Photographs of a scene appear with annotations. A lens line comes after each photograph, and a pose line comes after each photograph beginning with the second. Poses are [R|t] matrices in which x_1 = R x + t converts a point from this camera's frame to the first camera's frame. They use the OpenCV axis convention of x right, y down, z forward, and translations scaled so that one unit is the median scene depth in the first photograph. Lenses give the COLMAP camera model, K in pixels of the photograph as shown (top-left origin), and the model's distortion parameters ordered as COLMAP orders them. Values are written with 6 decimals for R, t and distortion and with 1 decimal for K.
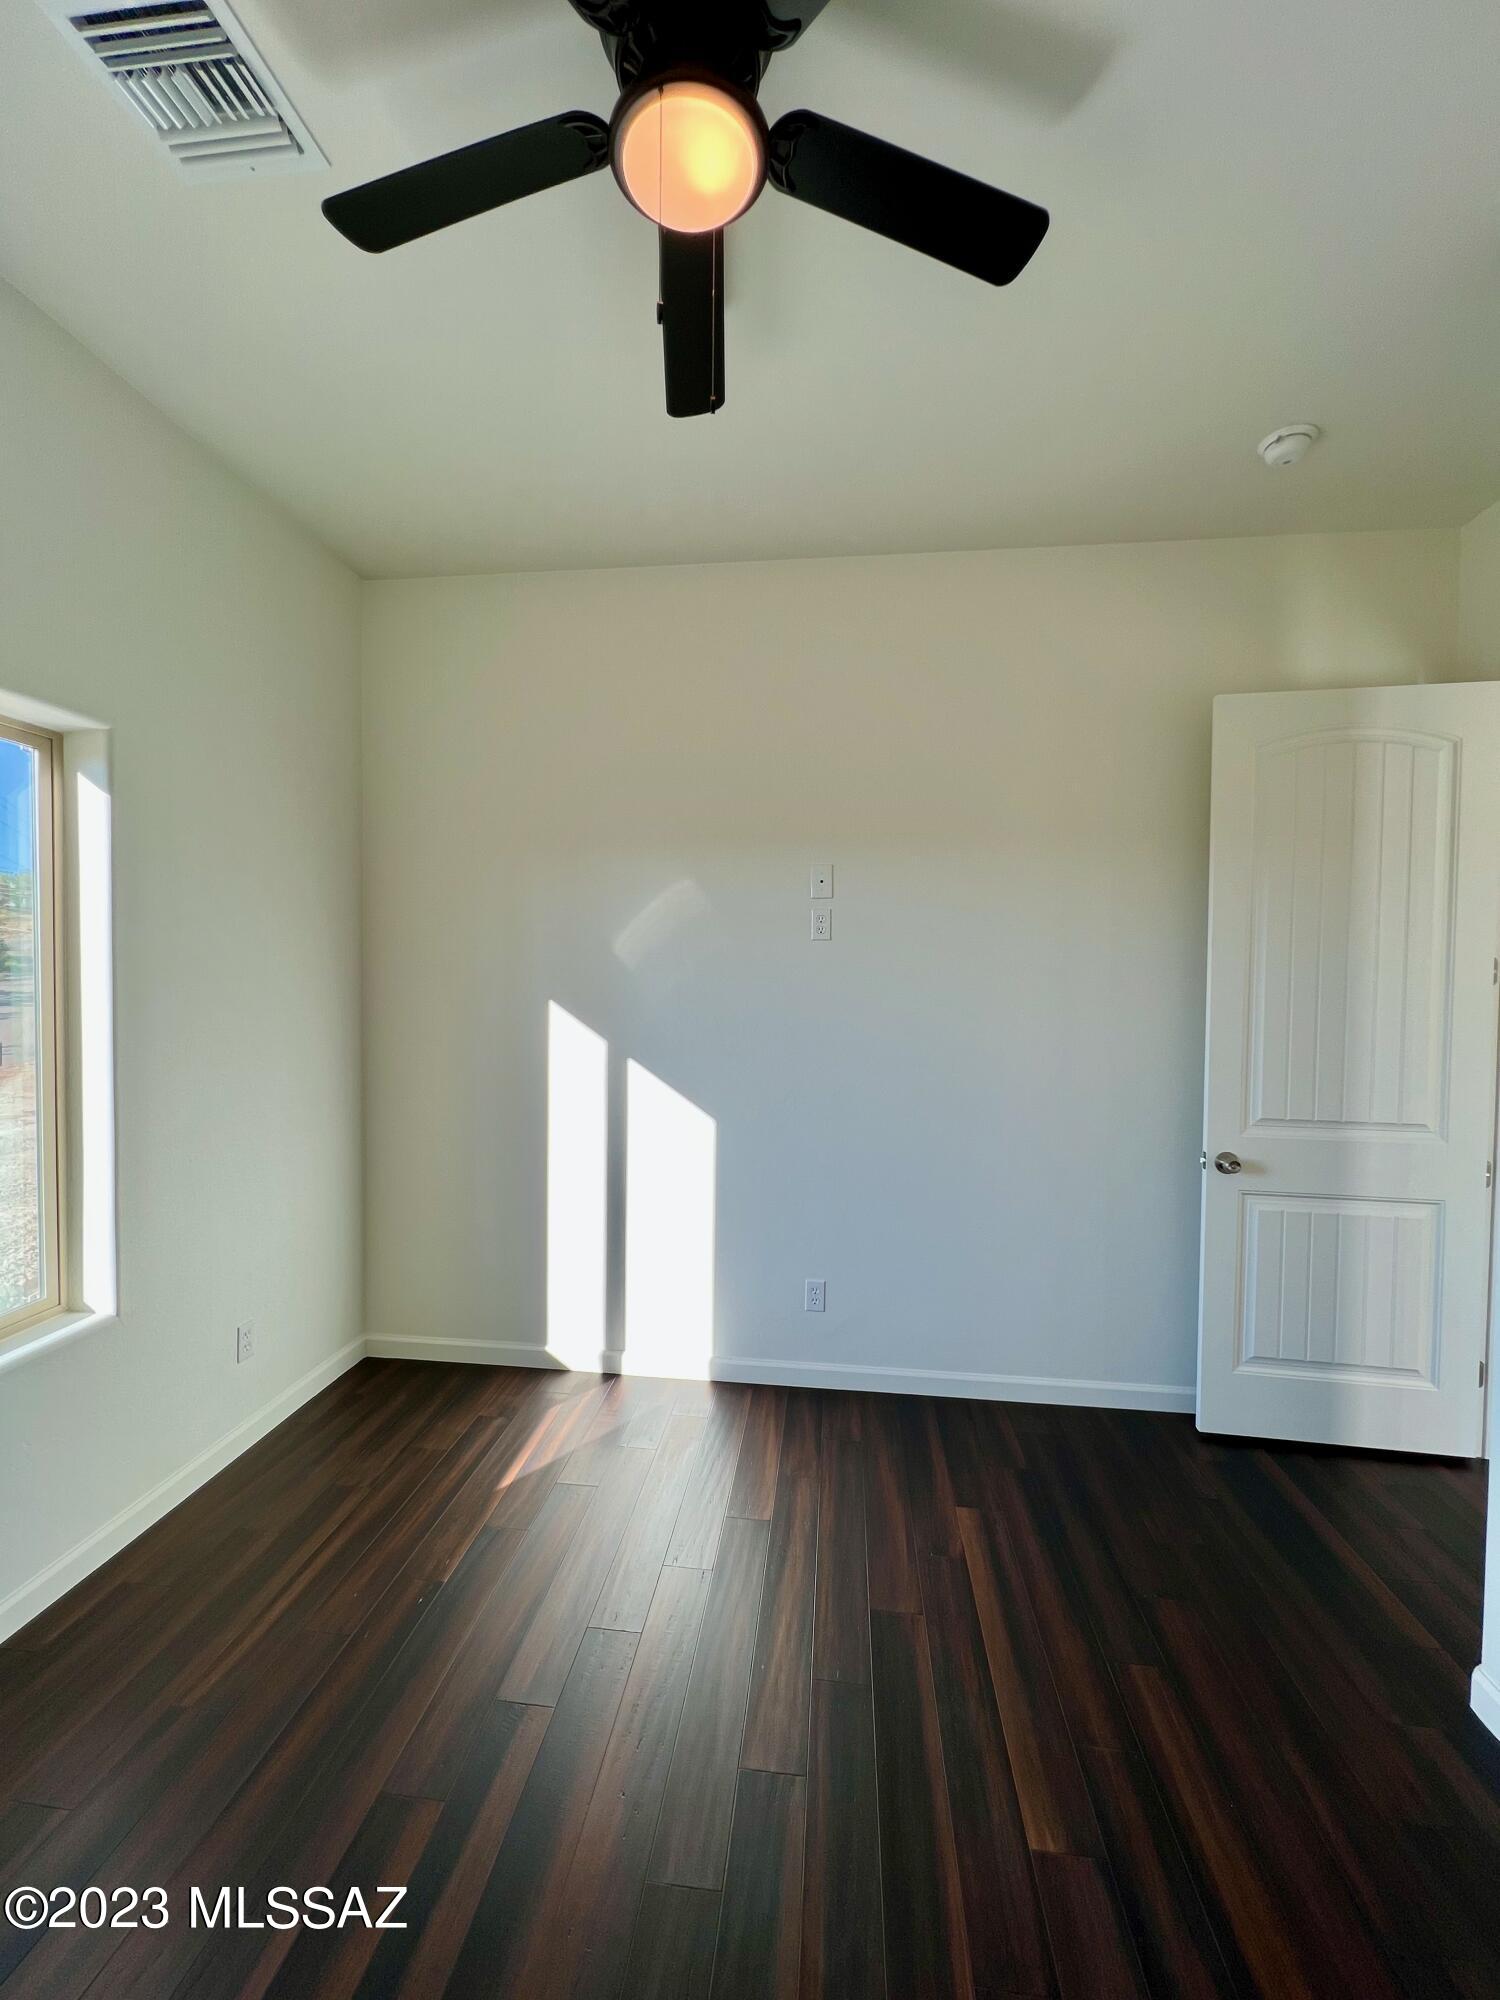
lens RADIAL K [[805.0, 0, 750.0], [0, 805.0, 1000.0], [0, 0, 1]] dist [0.000666, 0.000418]
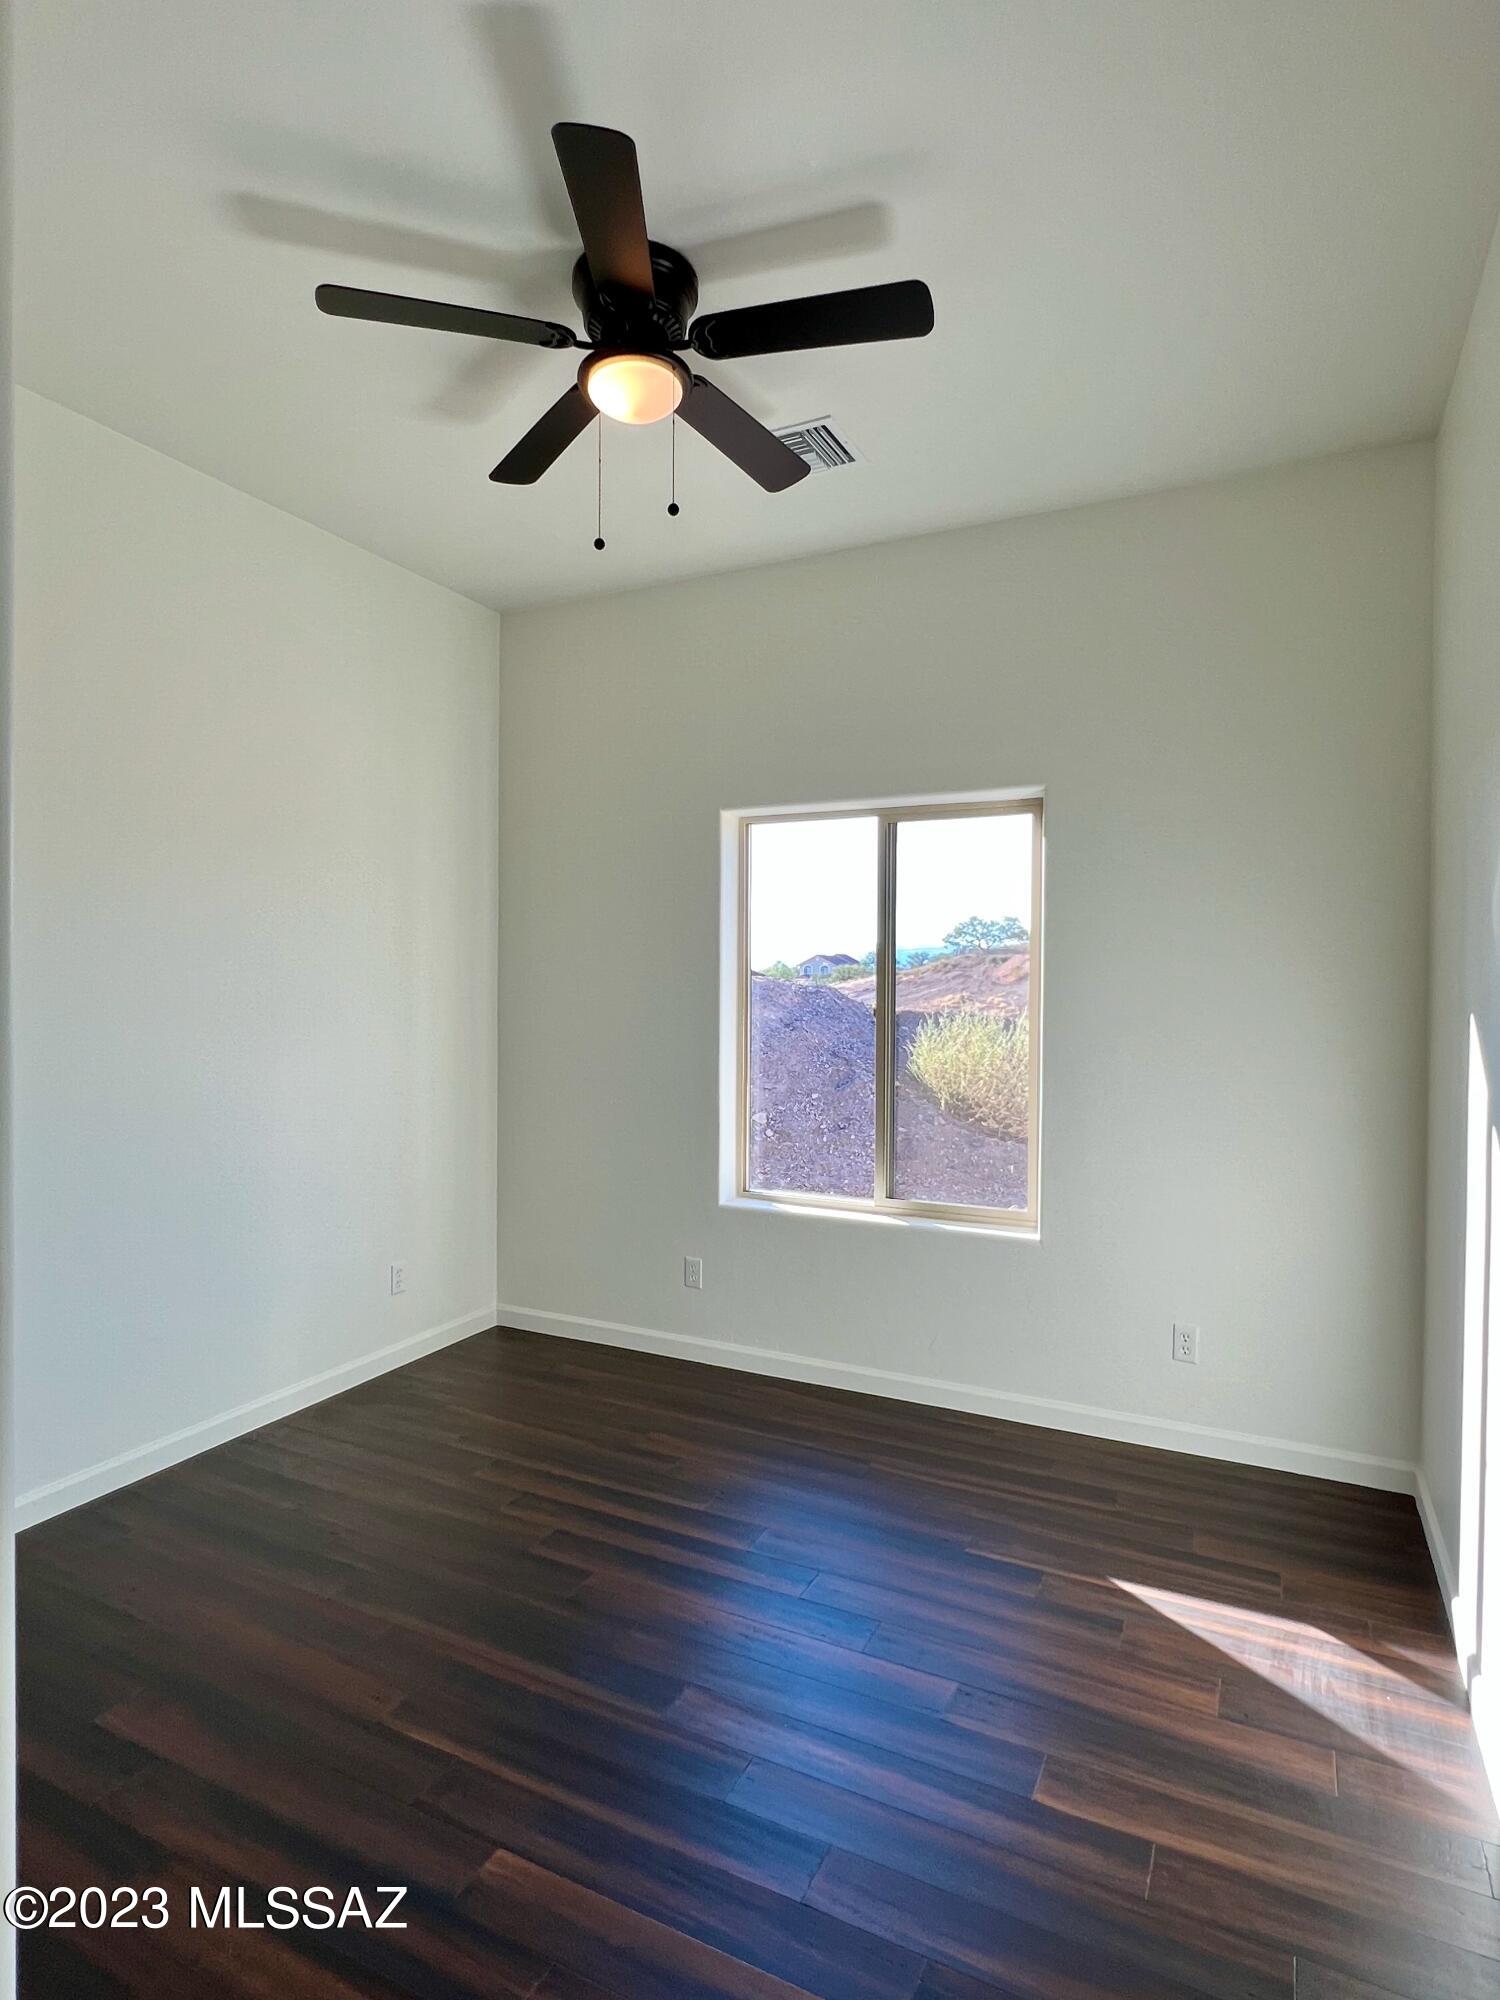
lens RADIAL K [[1080.6, 0, 750.0], [0, 1080.6, 1000.0], [0, 0, 1]] dist [-0.002982, 0.001542]
pose [[-0.345211, 0.003248, -0.938520, 1.057084], [-0.031620, 0.999386, 0.015090, -0.006973], [0.937992, 0.034885, -0.344896, 1.223021]]
